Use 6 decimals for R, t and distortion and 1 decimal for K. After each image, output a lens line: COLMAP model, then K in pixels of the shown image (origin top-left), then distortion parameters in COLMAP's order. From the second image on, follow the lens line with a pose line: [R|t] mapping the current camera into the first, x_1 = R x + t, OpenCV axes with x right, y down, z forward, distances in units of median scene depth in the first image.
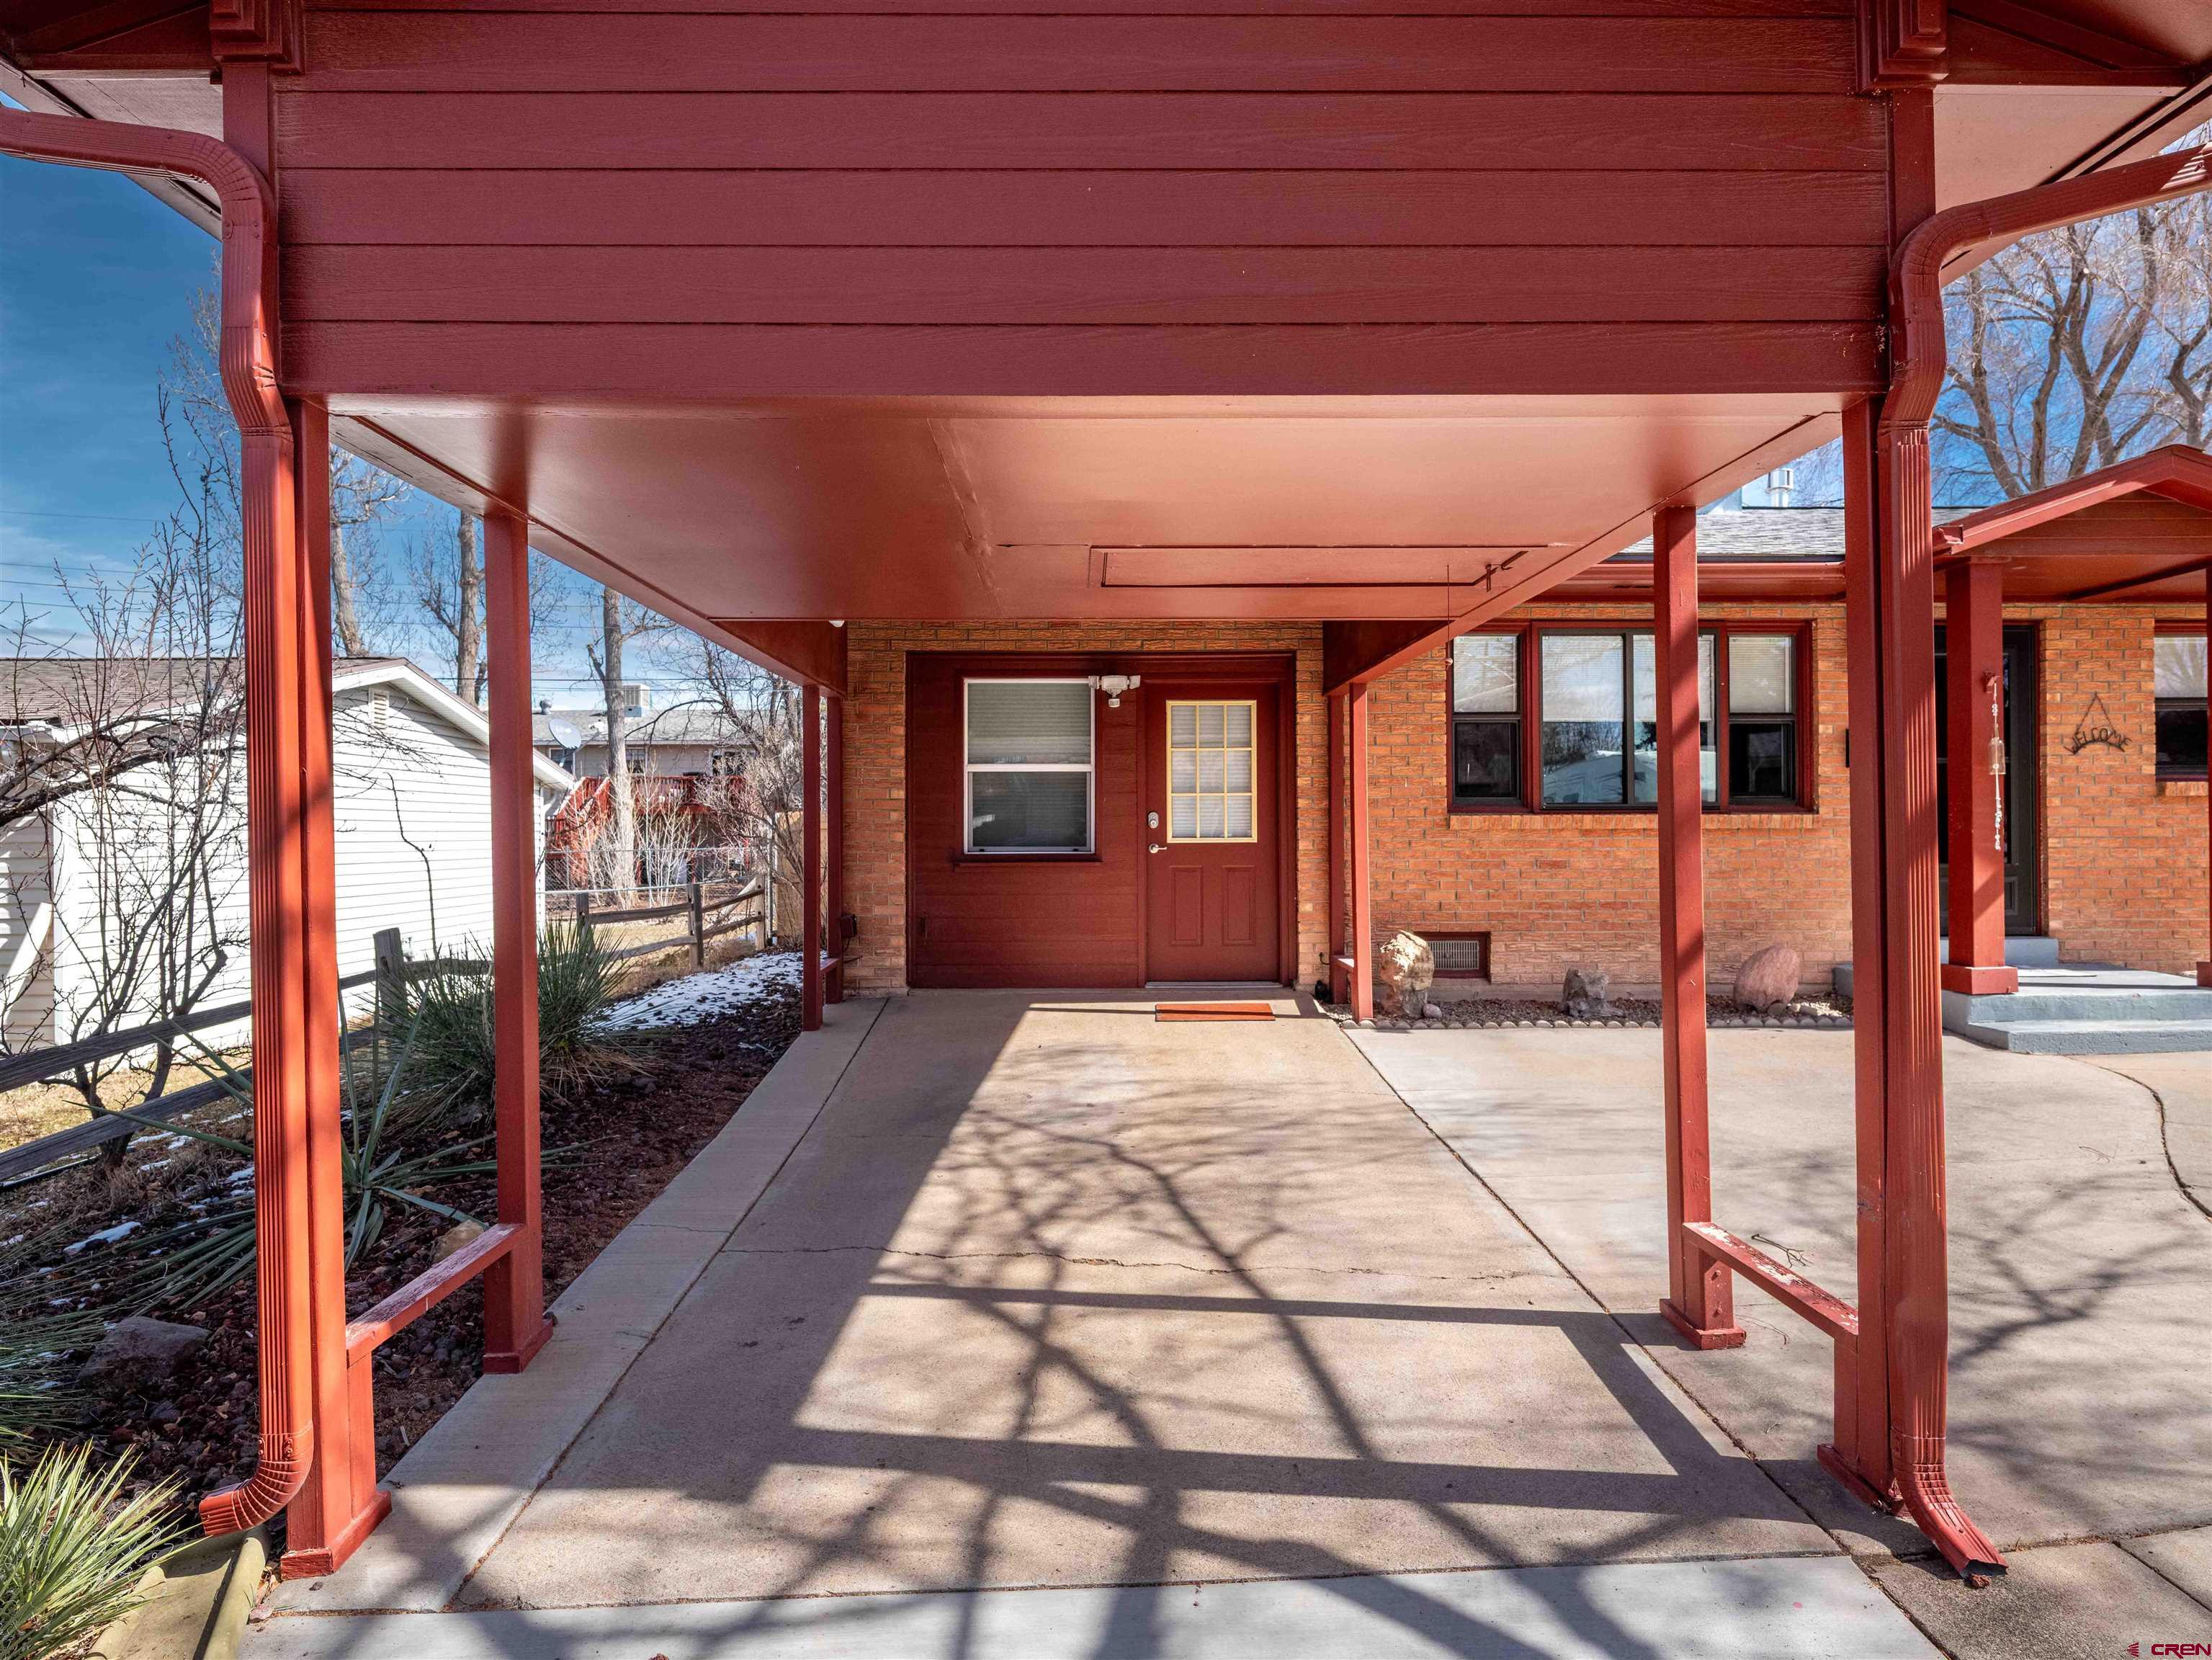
lens RADIAL K [[1191.7, 0, 1098.6], [0, 1191.7, 813.0], [0, 0, 1]] dist [-0.002576, 0.000292]
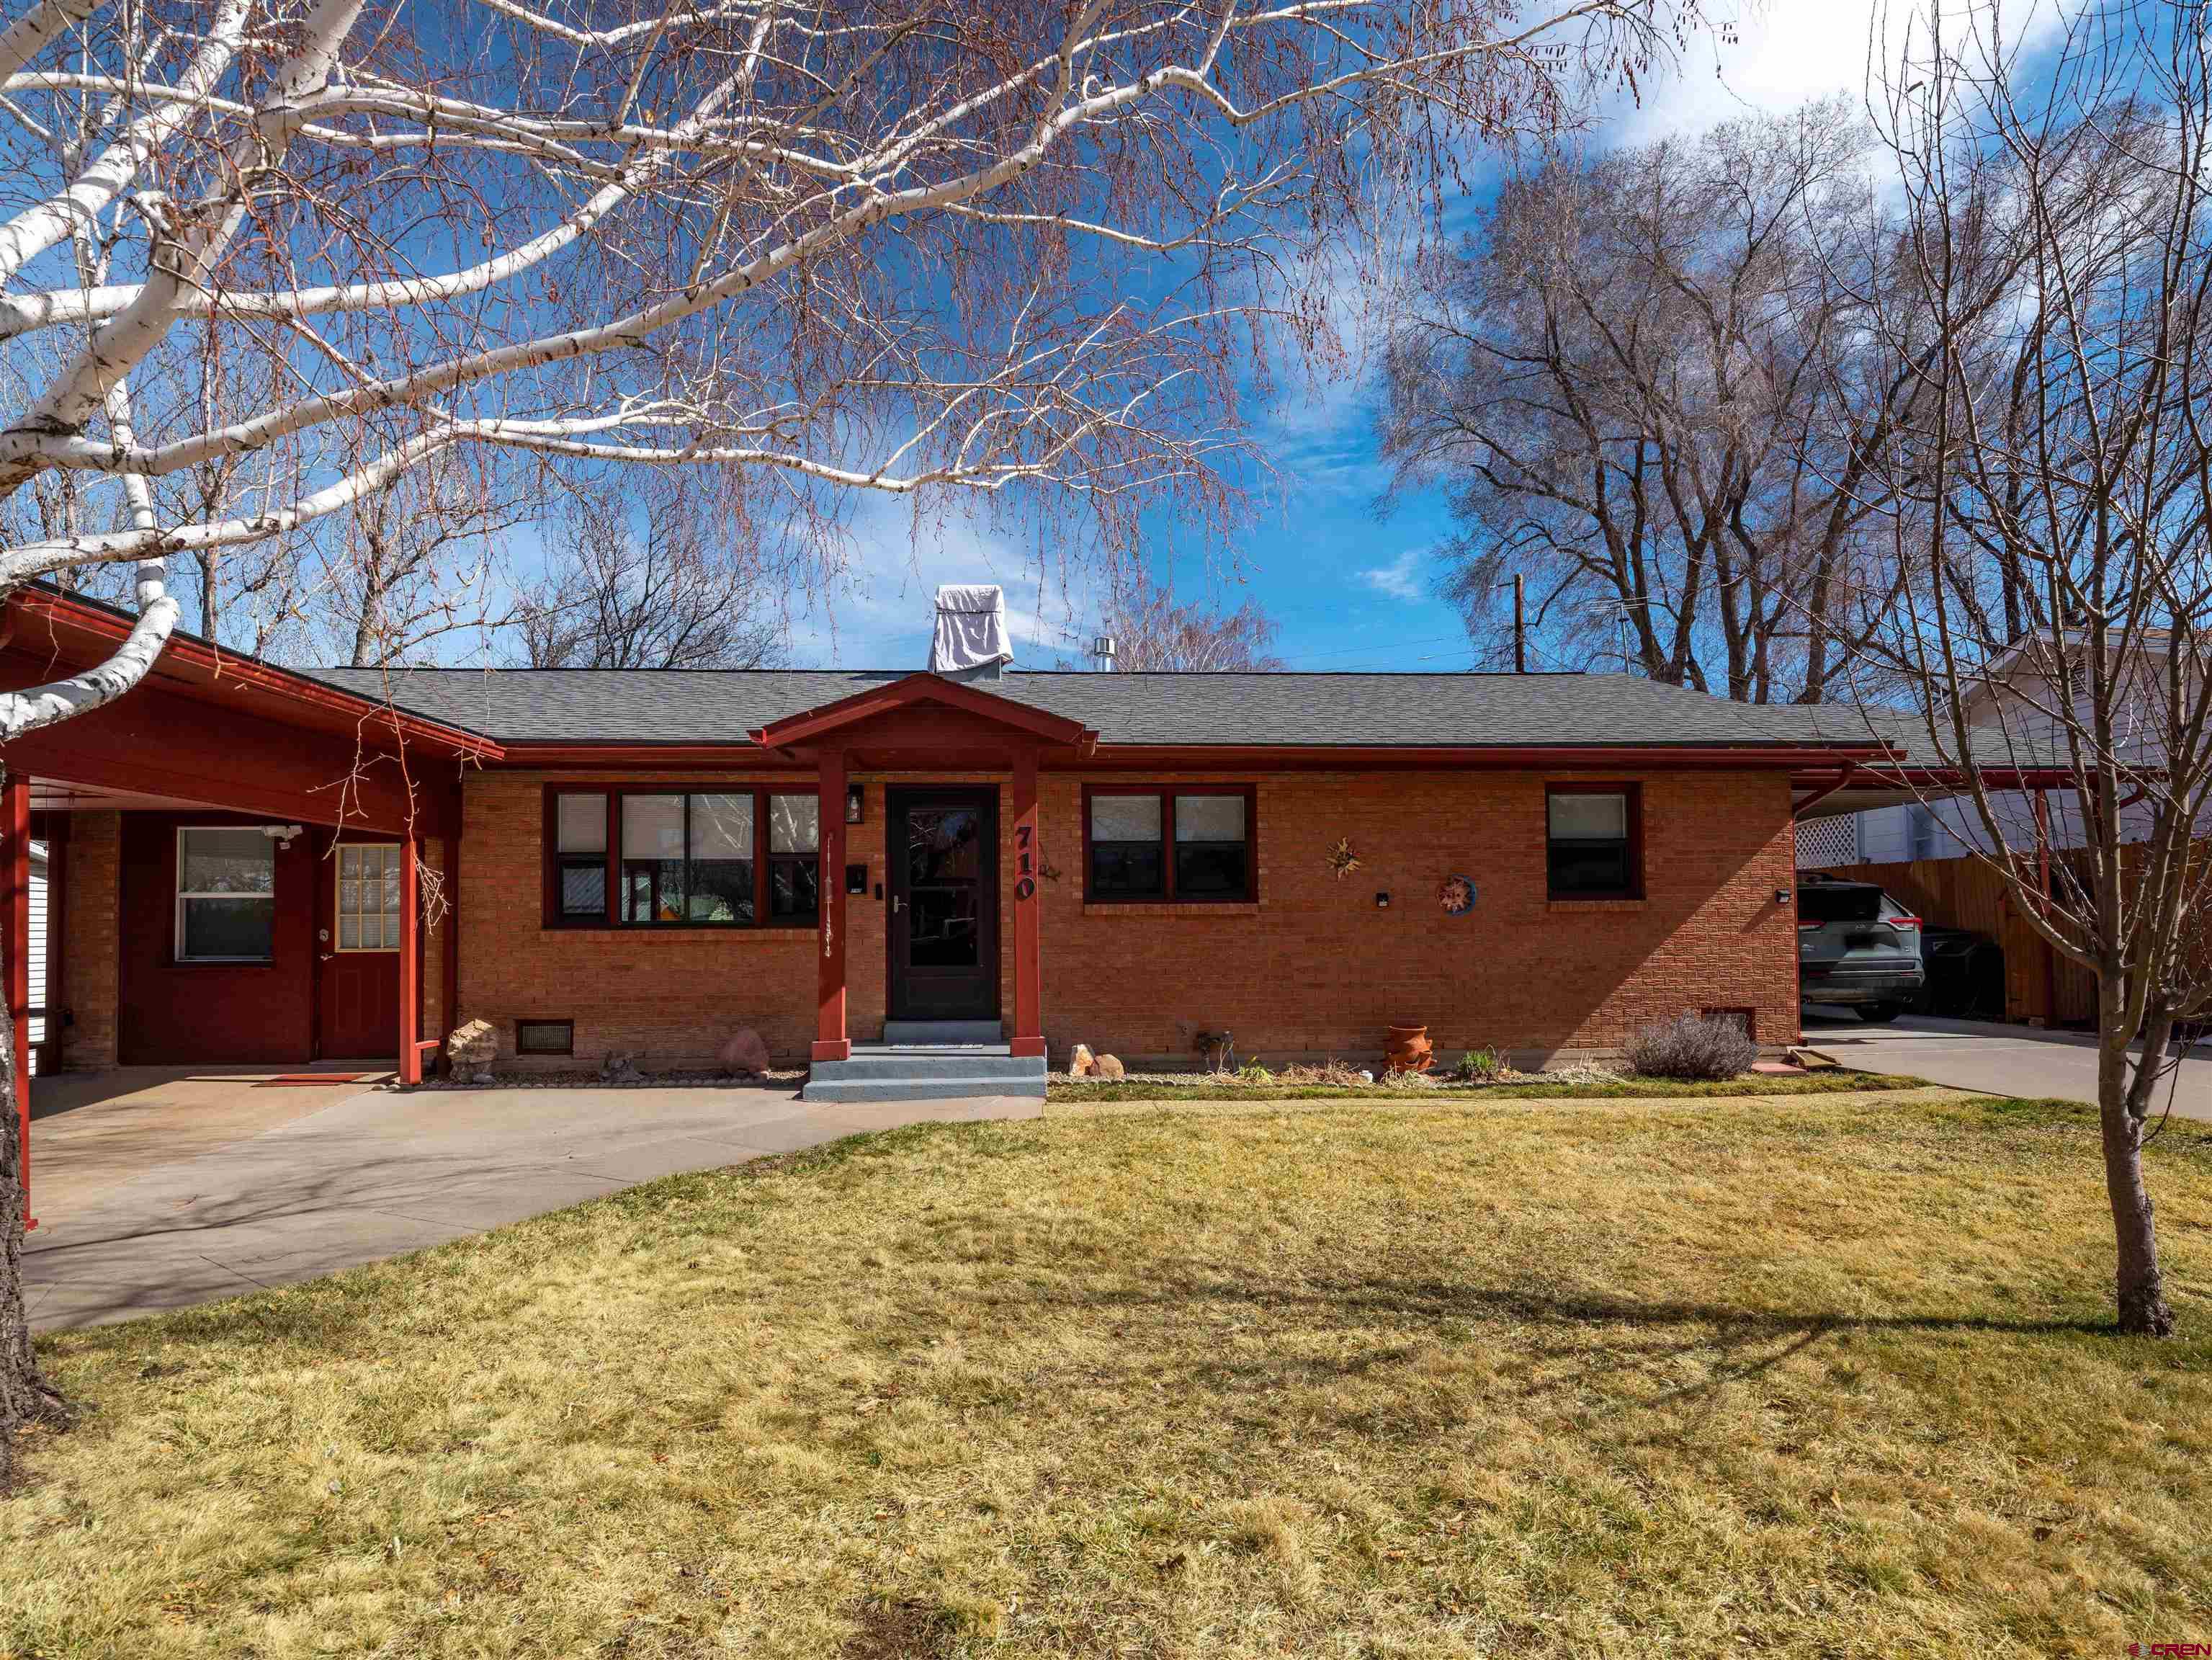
lens RADIAL K [[1249.1, 0, 1107.5], [0, 1249.1, 877.4], [0, 0, 1]] dist [-0.003112, -0.000299]
pose [[0.998917, -0.001012, 0.046507, 0.861116], [0.001938, 0.999801, -0.019865, -0.028897], [-0.046478, 0.019933, 0.998720, -0.418876]]
